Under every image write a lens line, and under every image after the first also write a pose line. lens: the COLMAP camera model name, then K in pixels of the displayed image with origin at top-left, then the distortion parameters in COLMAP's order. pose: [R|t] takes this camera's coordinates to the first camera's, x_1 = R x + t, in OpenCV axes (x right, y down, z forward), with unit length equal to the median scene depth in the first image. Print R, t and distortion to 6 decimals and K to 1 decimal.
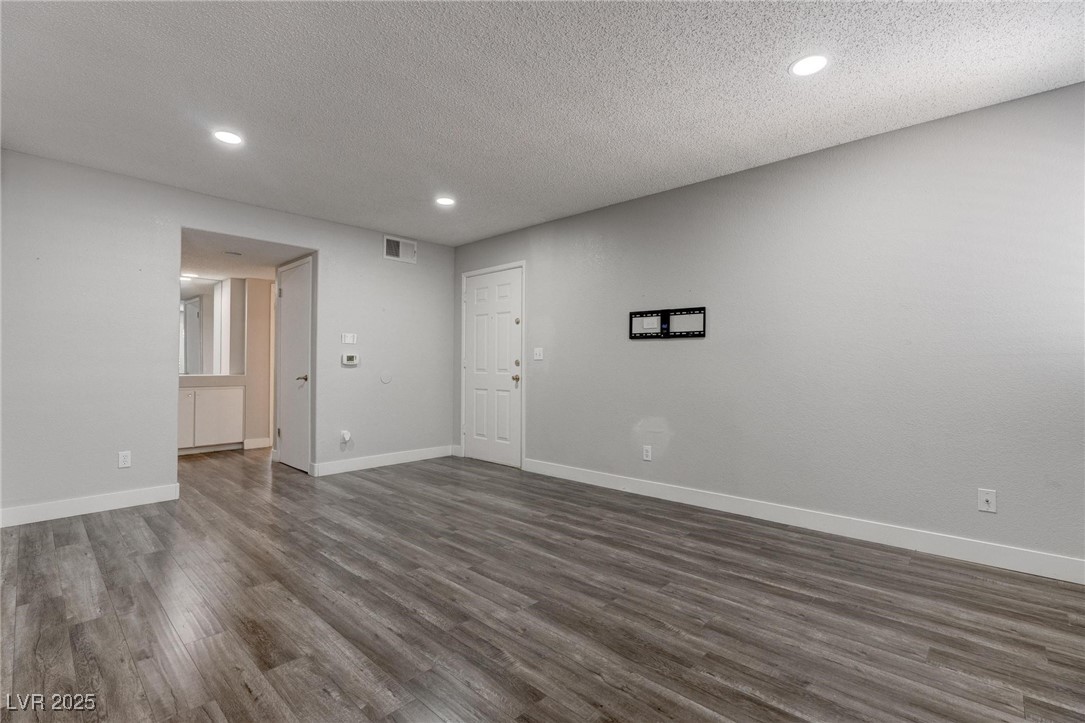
lens RADIAL K [[494.5, 0, 539.1], [0, 494.5, 359.2], [0, 0, 1]] dist [-0.020433, 0.006870]
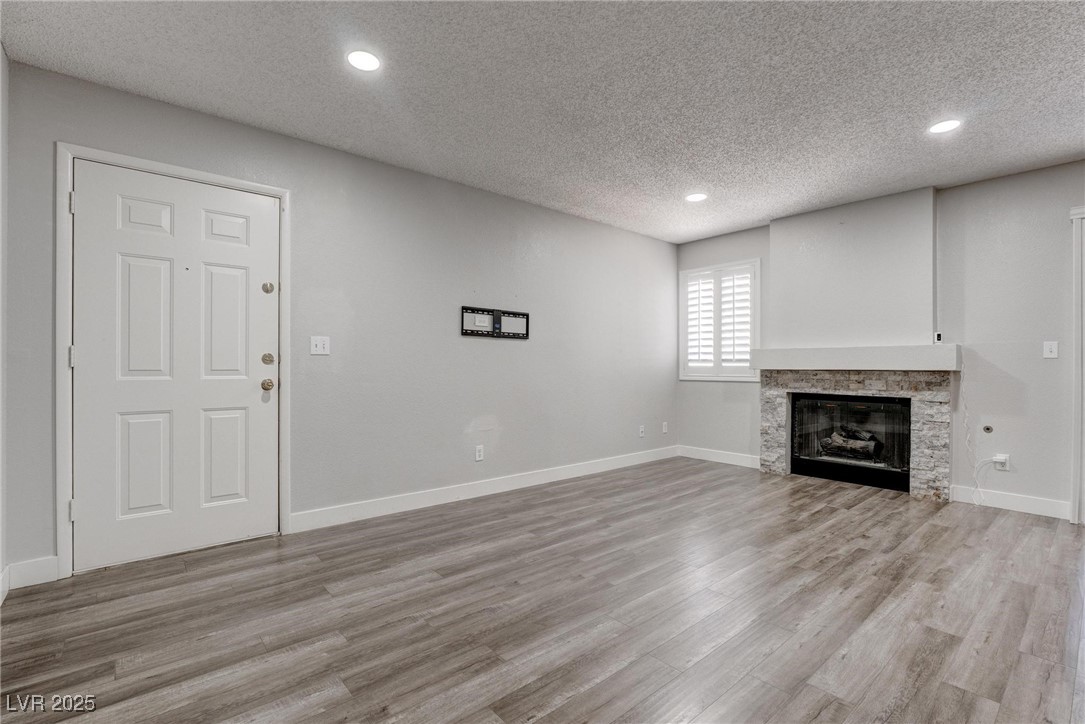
lens RADIAL K [[494.5, 0, 544.0], [0, 494.5, 361.5], [0, 0, 1]] dist [-0.020433, 0.006870]
pose [[0.102589, 0.007752, 0.994694, -0.810324], [-0.015648, 0.999858, -0.006179, 0.013811], [-0.994601, -0.014931, 0.102696, 0.843580]]
